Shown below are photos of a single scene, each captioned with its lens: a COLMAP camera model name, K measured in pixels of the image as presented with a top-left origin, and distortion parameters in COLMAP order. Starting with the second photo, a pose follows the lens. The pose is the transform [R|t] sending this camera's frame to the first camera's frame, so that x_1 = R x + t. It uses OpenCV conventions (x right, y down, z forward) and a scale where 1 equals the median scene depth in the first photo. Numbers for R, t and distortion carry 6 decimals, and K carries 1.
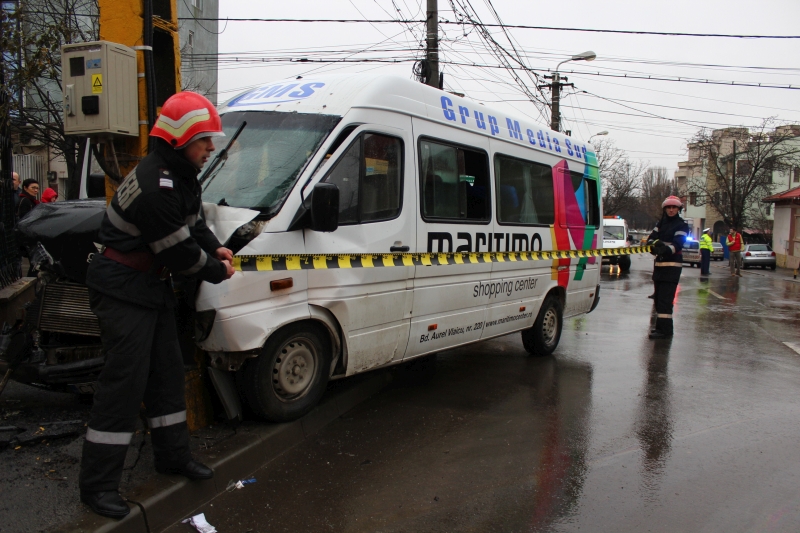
lens RADIAL K [[664.1, 0, 400.0], [0, 664.1, 266.5], [0, 0, 1]] dist [-0.146339, 0.142284]
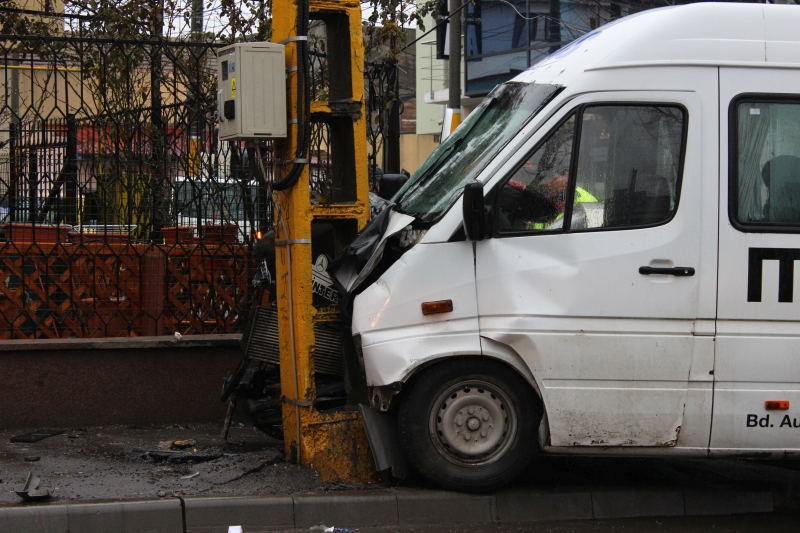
lens RADIAL K [[1878.4, 0, 400.0], [0, 1878.4, 266.5], [0, 0, 1]] dist [0.086698, 0.253661]
pose [[0.663083, -0.006074, -0.748521, 1.186928], [-0.050760, 0.997300, -0.053058, 0.079371], [0.746823, 0.073177, 0.660985, -0.433689]]
